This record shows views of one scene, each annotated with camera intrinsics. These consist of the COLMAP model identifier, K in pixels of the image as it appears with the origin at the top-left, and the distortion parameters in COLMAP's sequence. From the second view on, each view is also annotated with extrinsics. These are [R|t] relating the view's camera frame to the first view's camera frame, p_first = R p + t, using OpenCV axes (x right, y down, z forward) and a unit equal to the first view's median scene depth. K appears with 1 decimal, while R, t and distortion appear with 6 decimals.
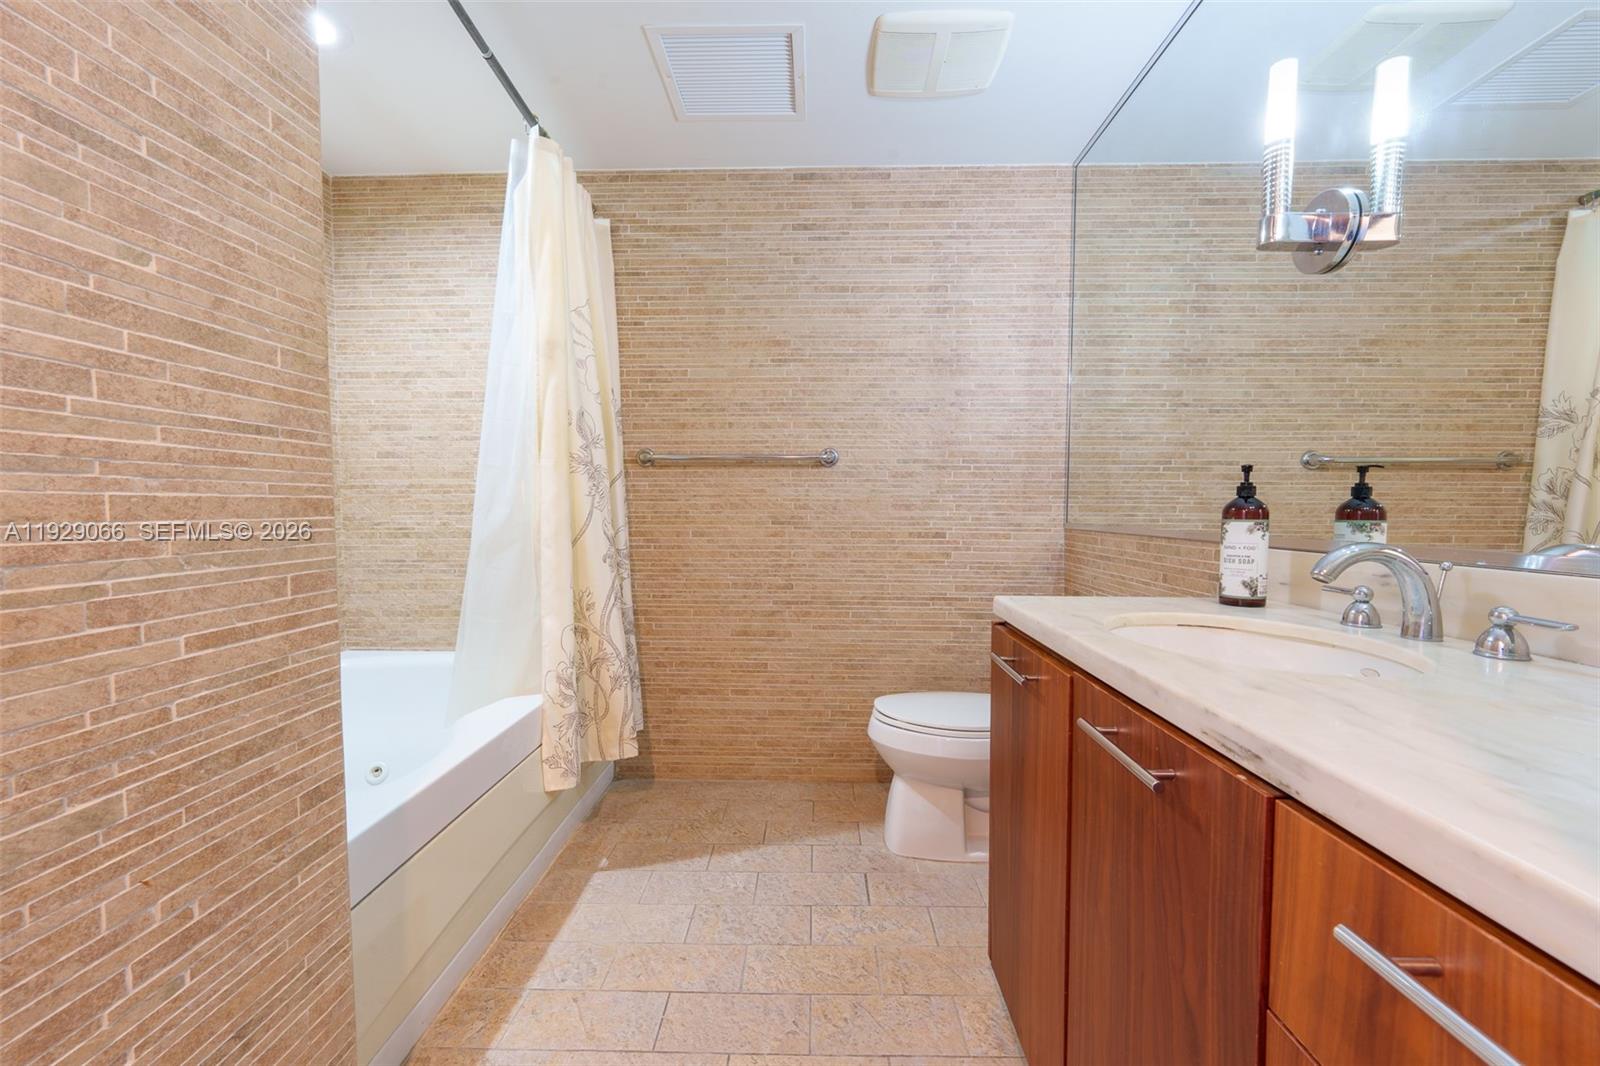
lens RADIAL K [[635.7, 0, 798.1], [0, 635.7, 540.4], [0, 0, 1]] dist [-0.001265, -0.000316]
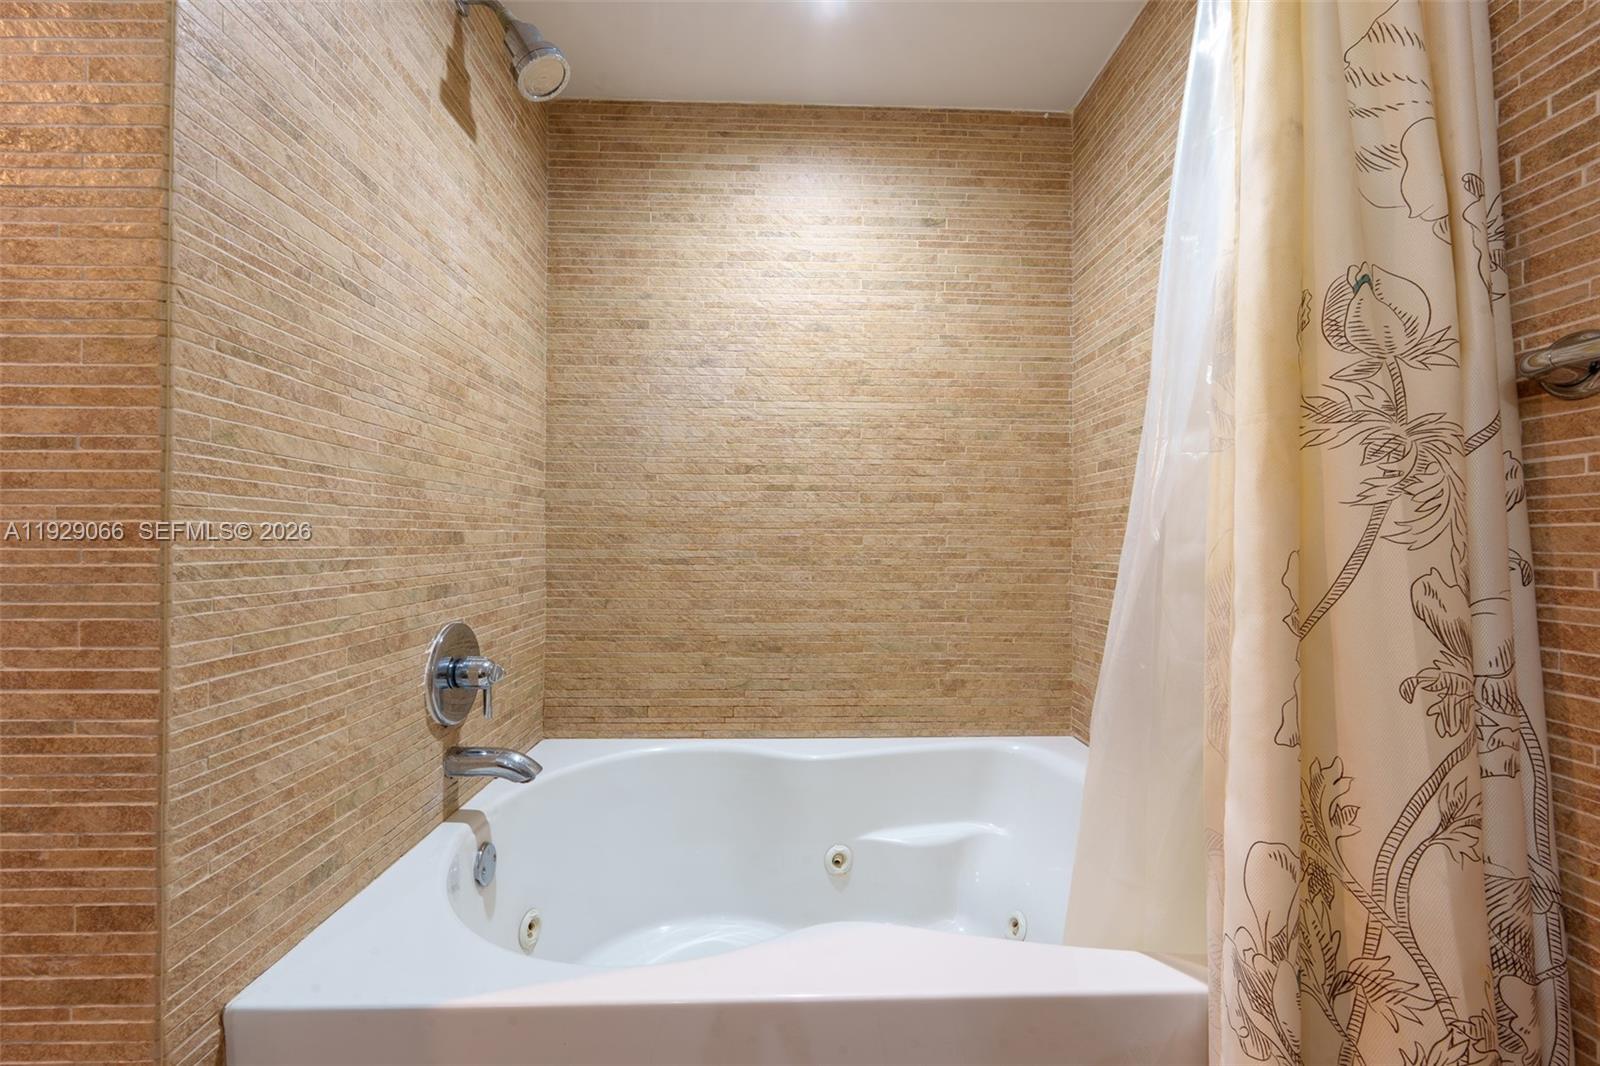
lens RADIAL K [[635.7, 0, 798.1], [0, 635.7, 540.4], [0, 0, 1]] dist [-0.001265, -0.000316]
pose [[0.055223, -0.009650, -0.998427, 0.041265], [-0.051539, 0.998593, -0.012502, -0.079966], [0.997143, 0.052149, 0.054647, 1.822223]]
